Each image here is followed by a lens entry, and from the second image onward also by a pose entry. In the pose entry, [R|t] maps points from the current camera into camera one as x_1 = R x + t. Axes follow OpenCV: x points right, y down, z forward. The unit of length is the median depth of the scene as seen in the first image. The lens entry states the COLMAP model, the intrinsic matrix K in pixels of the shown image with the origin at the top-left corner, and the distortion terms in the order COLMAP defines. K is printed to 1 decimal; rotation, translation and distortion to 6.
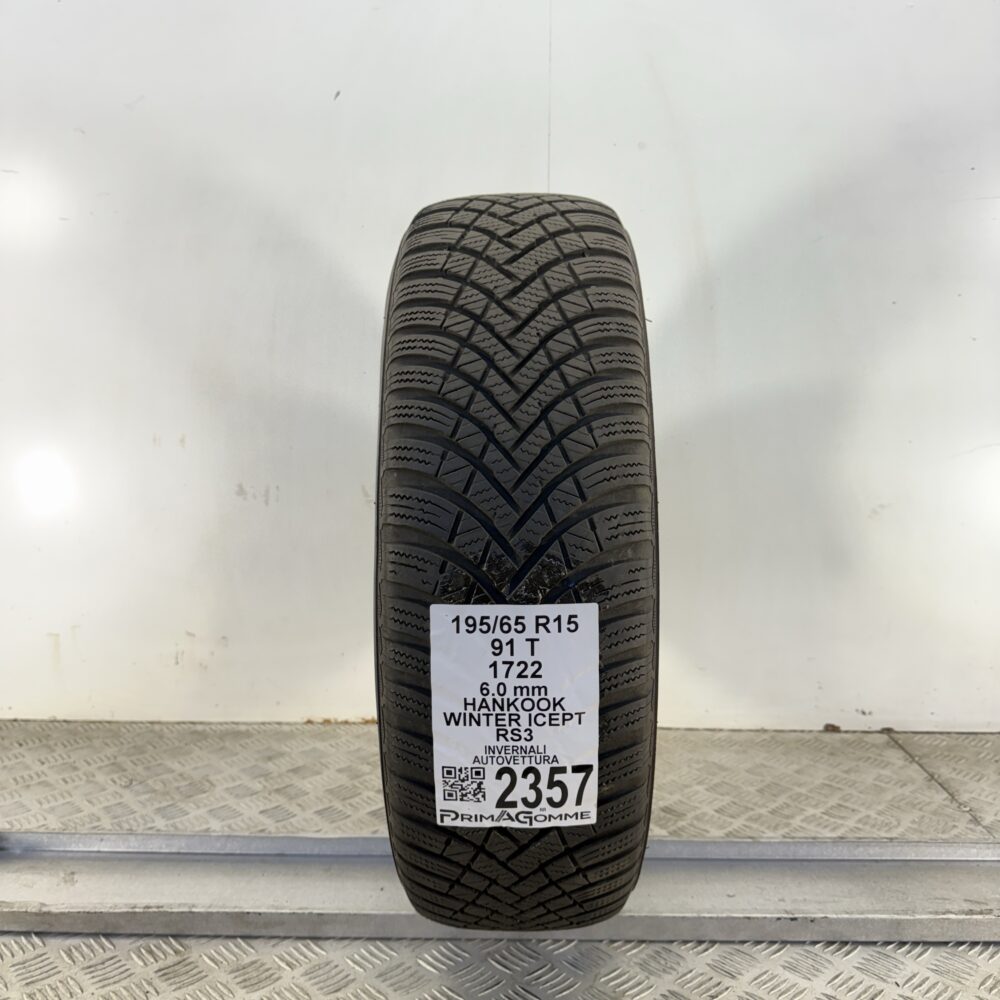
lens RADIAL K [[1086.7, 0, 500.0], [0, 1086.7, 500.0], [0, 0, 1]] dist [0.143152, -0.555615]
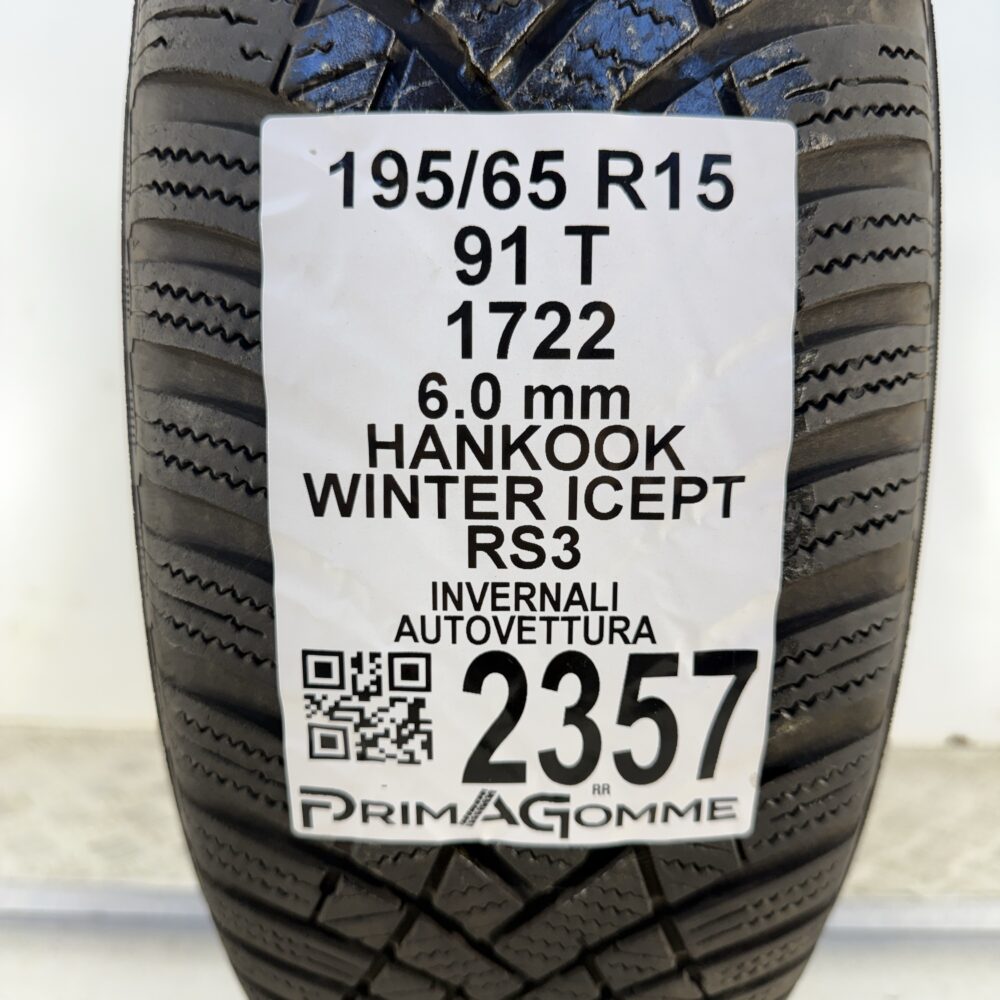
lens RADIAL K [[1086.7, 0, 500.0], [0, 1086.7, 500.0], [0, 0, 1]] dist [0.143152, -0.555615]
pose [[0.999783, 0.014819, 0.014668, 0.001374], [-0.014079, 0.998683, -0.049339, 0.216604], [-0.015380, 0.049122, 0.998674, 0.676887]]
